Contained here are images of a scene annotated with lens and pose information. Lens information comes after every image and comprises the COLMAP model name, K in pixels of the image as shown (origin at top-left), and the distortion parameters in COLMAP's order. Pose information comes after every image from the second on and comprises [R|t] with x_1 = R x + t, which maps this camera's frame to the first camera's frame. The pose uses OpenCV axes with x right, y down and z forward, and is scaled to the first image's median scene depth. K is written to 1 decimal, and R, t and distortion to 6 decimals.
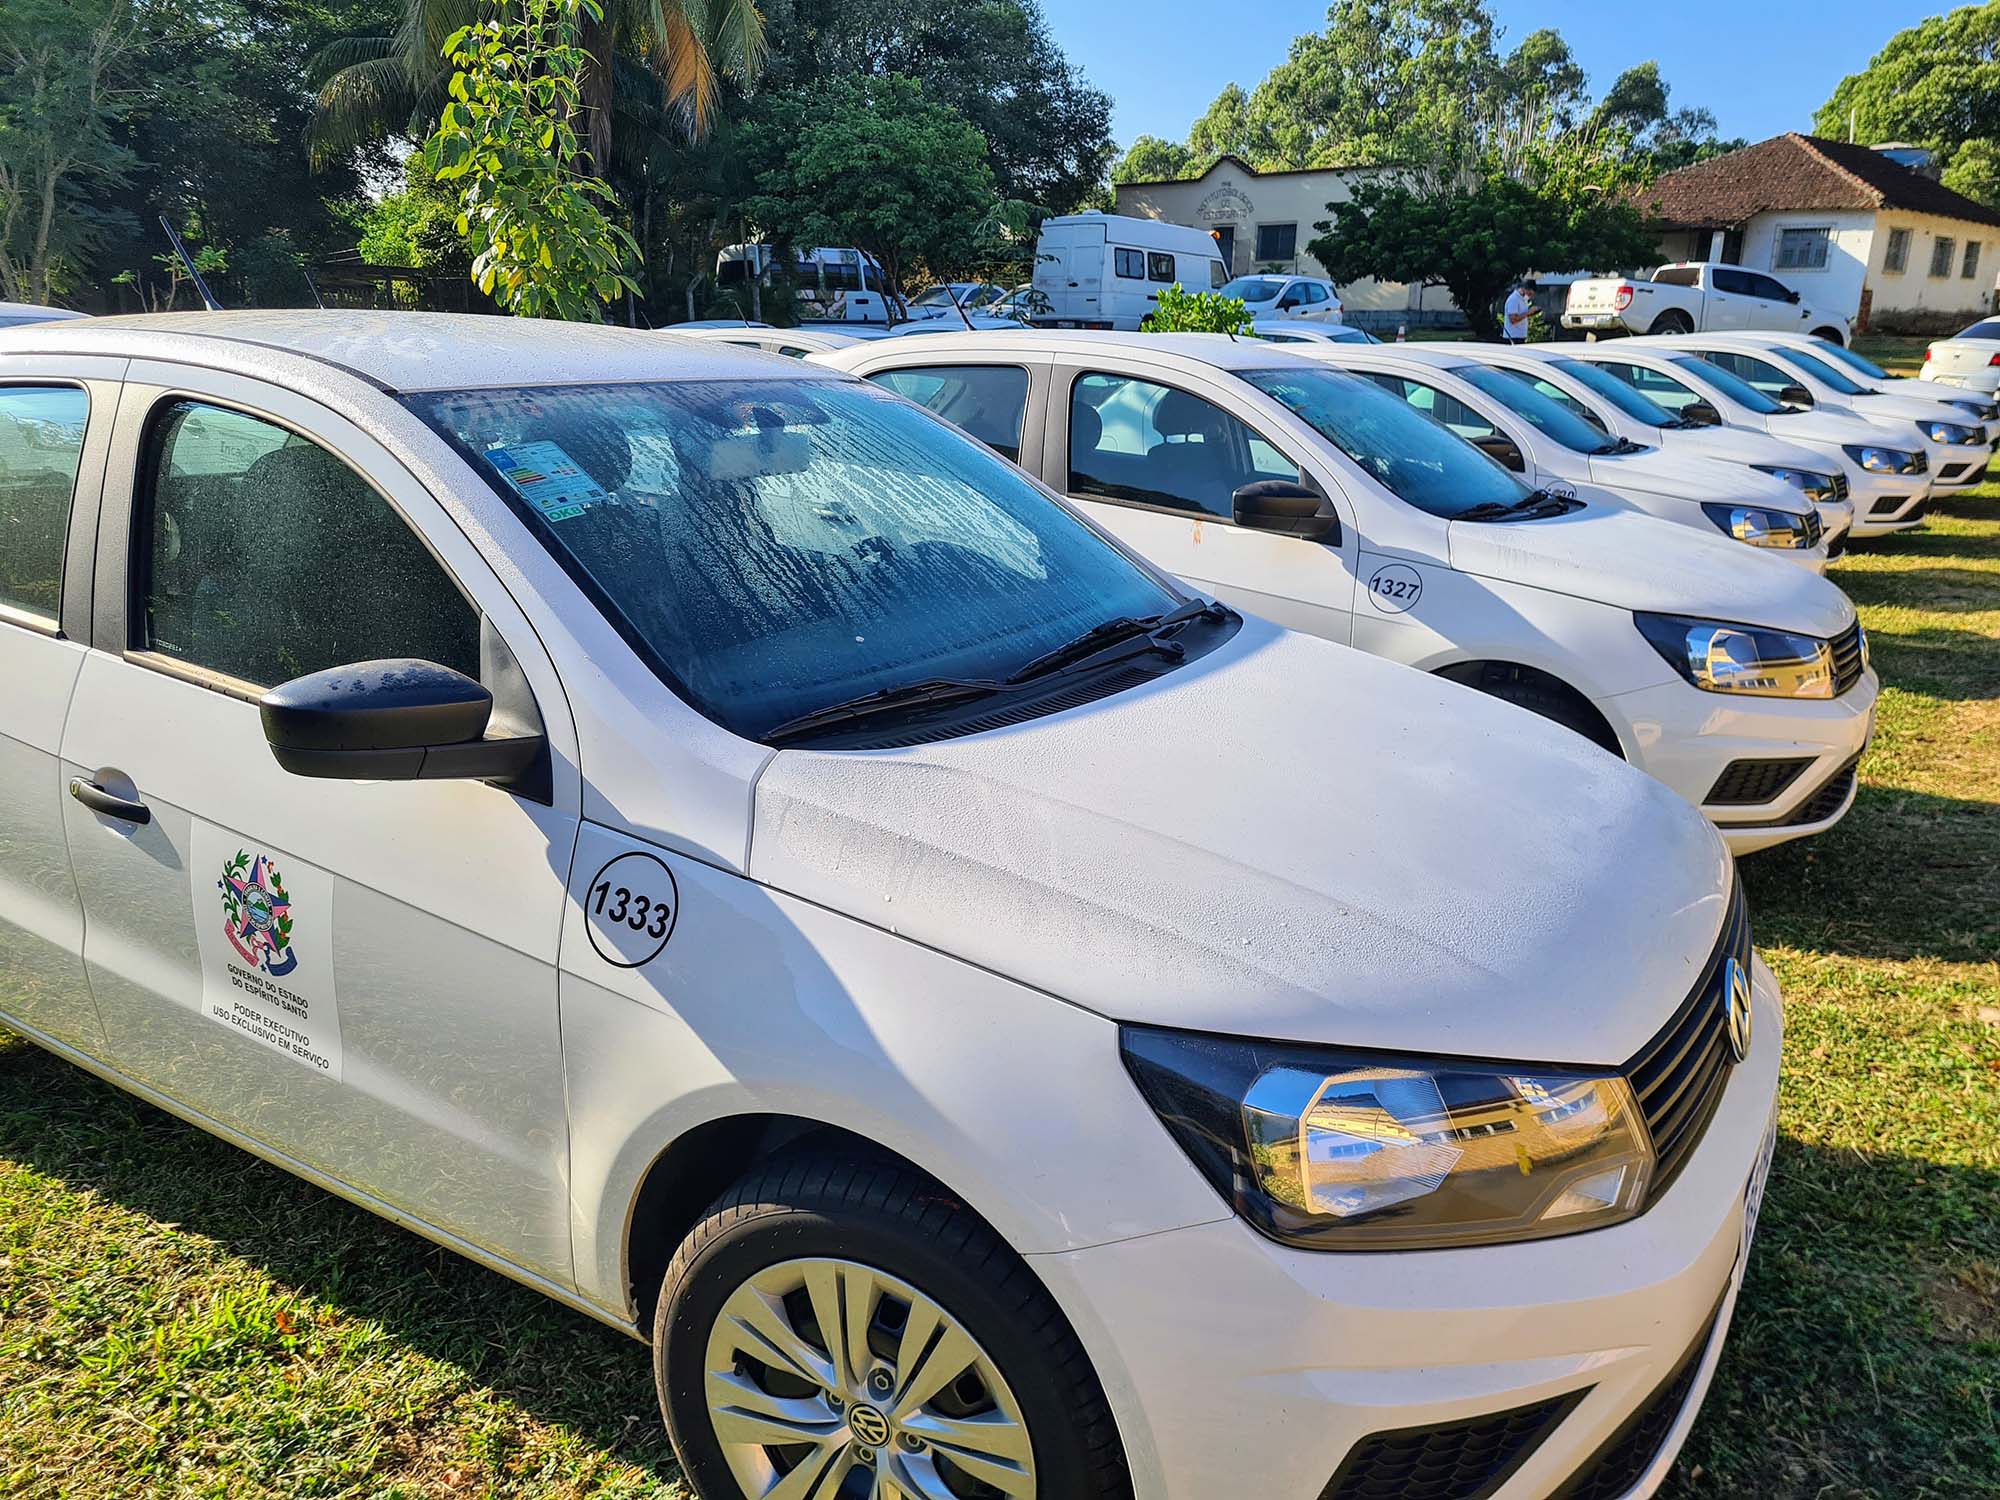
lens RADIAL K [[1523.2, 0, 1004.3], [0, 1523.2, 754.9], [0, 0, 1]] dist [0.043234, -0.008716]
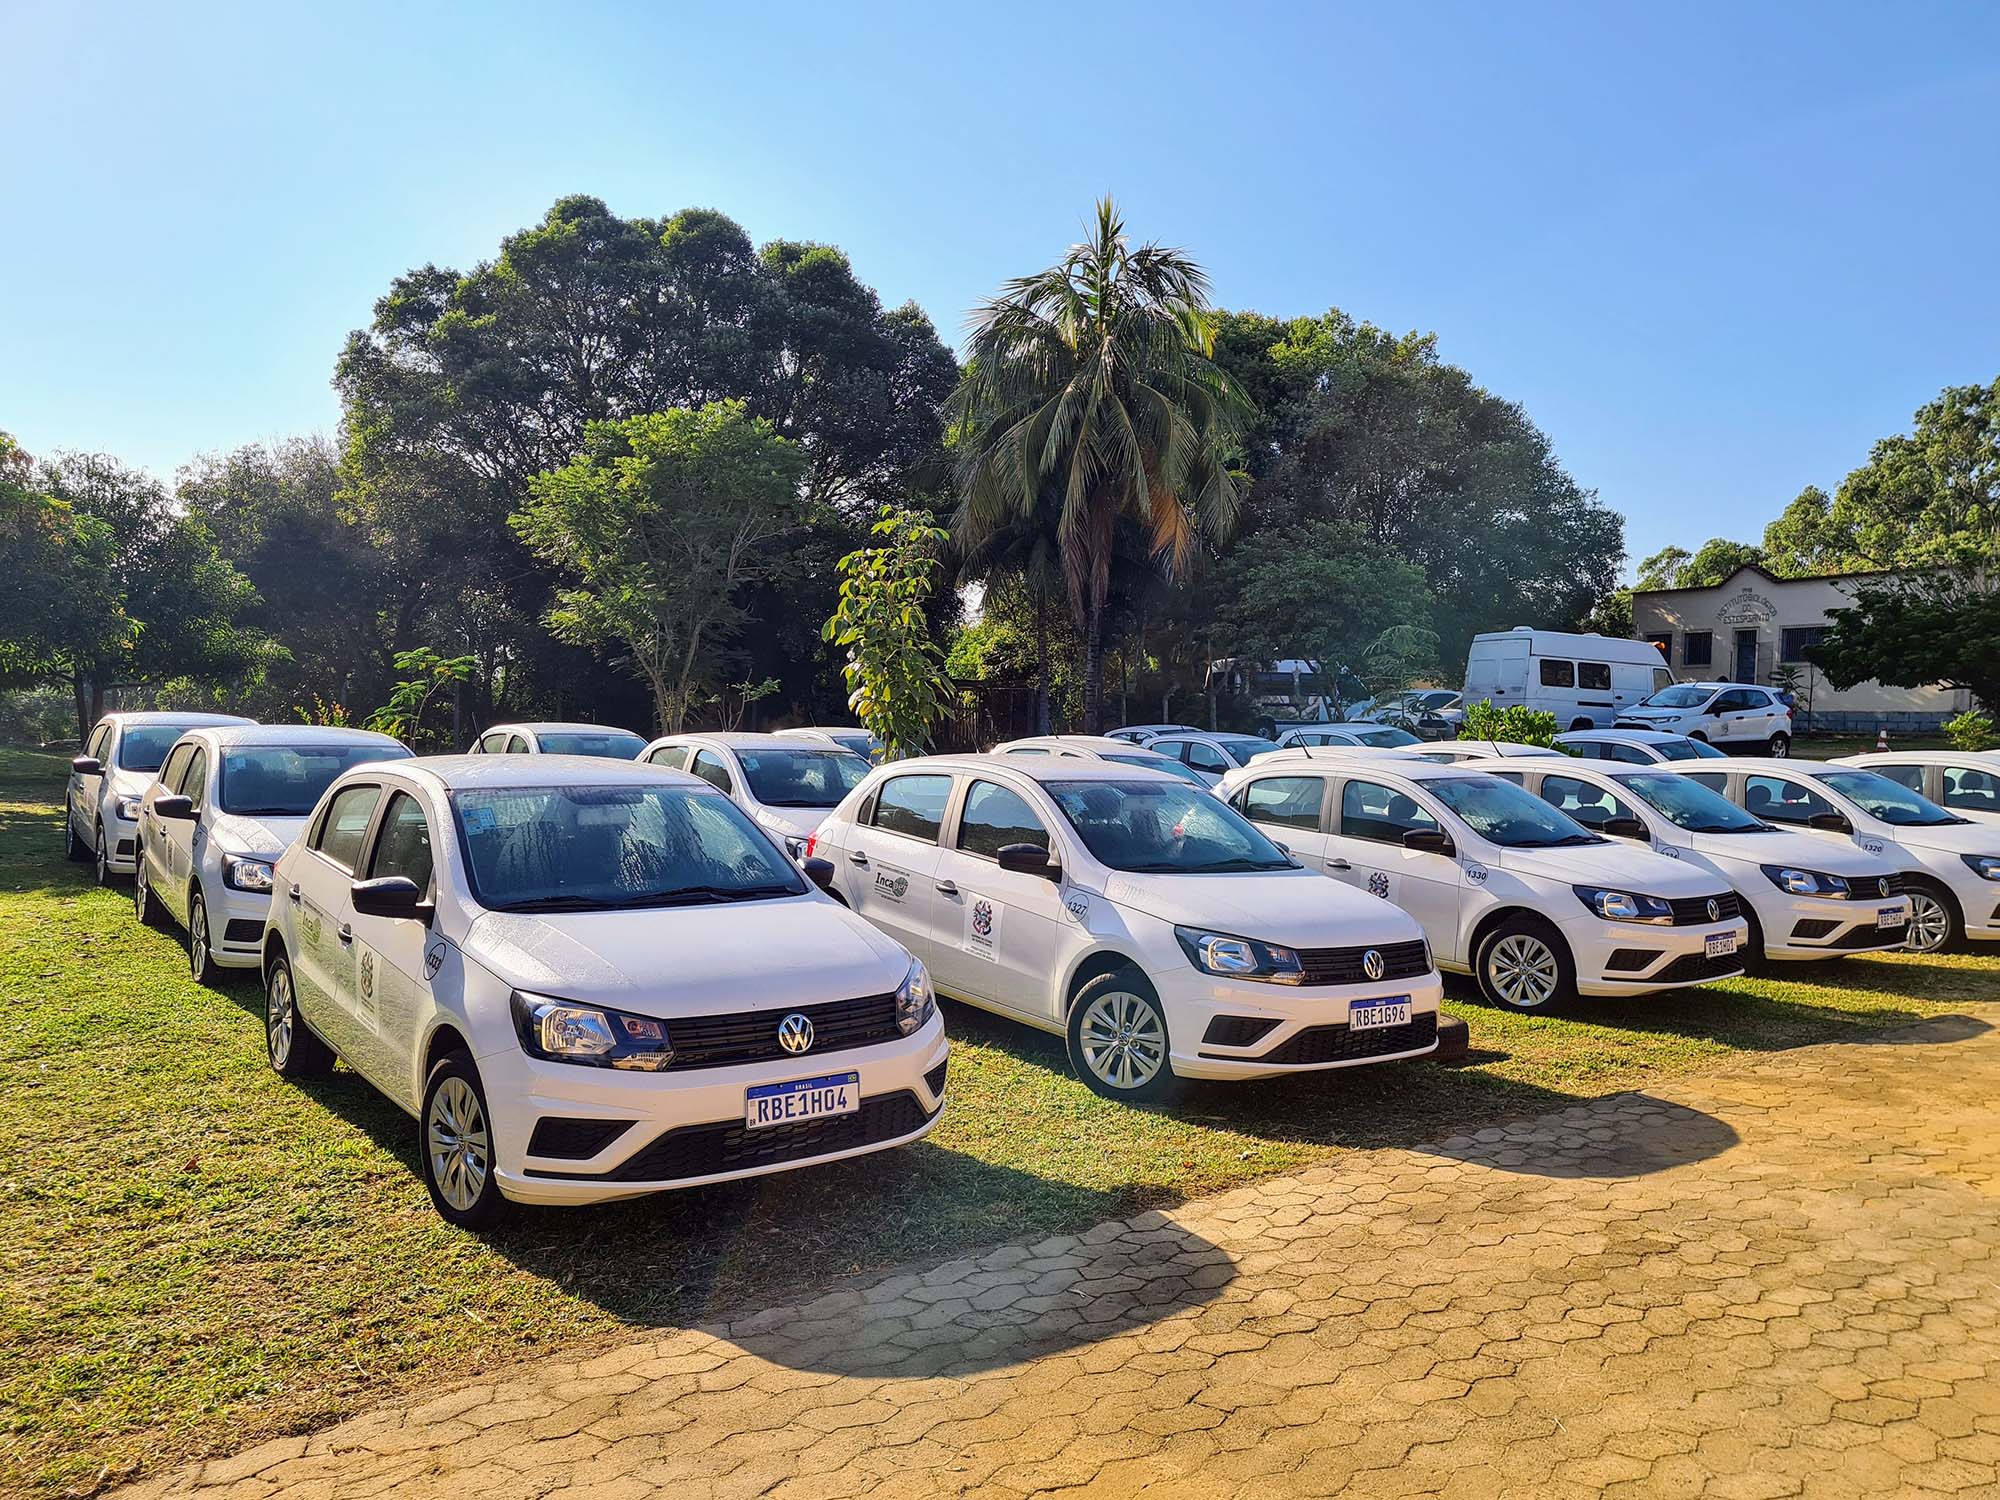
lens RADIAL K [[1523.2, 0, 995.1], [0, 1523.2, 746.7], [0, 0, 1]] dist [0.043234, -0.008716]
pose [[0.927291, 0.008723, -0.374239, 0.093473], [-0.103076, 0.967032, -0.232862, 0.013975], [0.359870, 0.254506, 0.897619, -0.069002]]
